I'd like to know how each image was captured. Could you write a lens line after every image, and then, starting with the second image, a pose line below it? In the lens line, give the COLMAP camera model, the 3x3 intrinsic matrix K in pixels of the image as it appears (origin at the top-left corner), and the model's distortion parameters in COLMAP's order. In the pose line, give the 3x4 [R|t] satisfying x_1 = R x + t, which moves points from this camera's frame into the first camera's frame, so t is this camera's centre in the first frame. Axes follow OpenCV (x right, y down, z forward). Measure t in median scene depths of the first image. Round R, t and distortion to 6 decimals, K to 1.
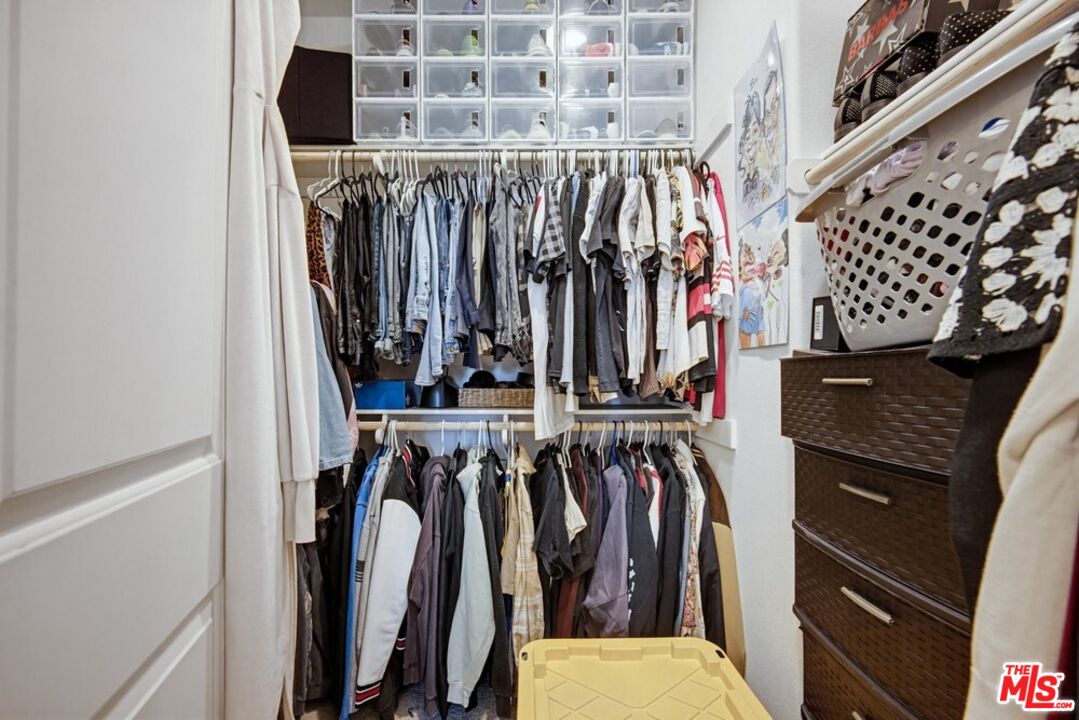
lens RADIAL K [[468.1, 0, 538.6], [0, 468.1, 363.5], [0, 0, 1]] dist [-0.018324, 0.006874]
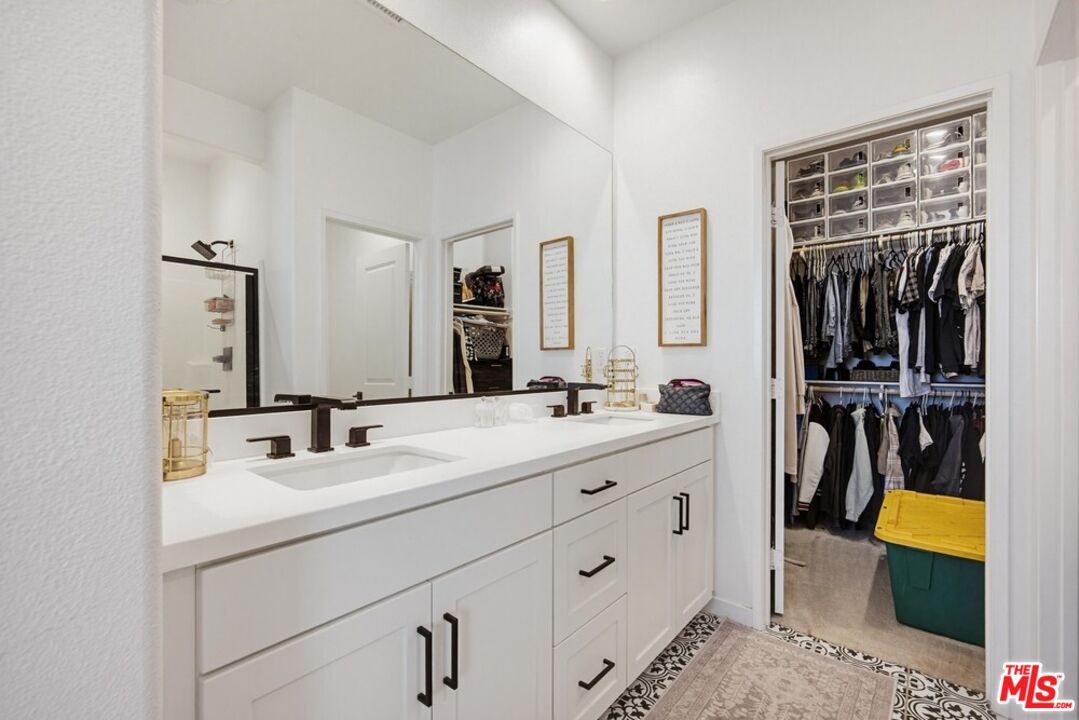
lens RADIAL K [[469.6, 0, 542.4], [0, 469.6, 362.6], [0, 0, 1]] dist [-0.016658, 0.006289]
pose [[0.756342, 0.004121, -0.654163, 0.129031], [0.011279, 0.999749, 0.019340, -0.027524], [0.654079, -0.022006, 0.756106, -1.348172]]
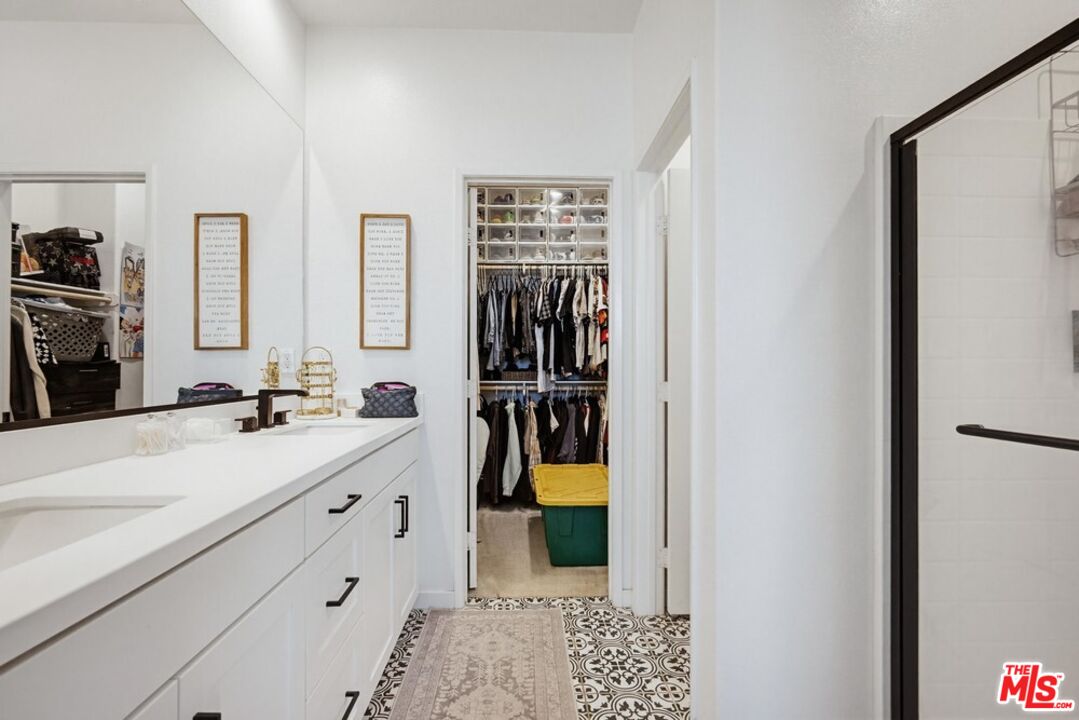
lens RADIAL K [[468.1, 0, 538.6], [0, 468.1, 363.5], [0, 0, 1]] dist [-0.018324, 0.006874]
pose [[0.999874, 0.002735, 0.015647, -0.042527], [-0.003006, 0.999846, 0.017298, -0.027182], [-0.015597, -0.017343, 0.999728, -1.406473]]
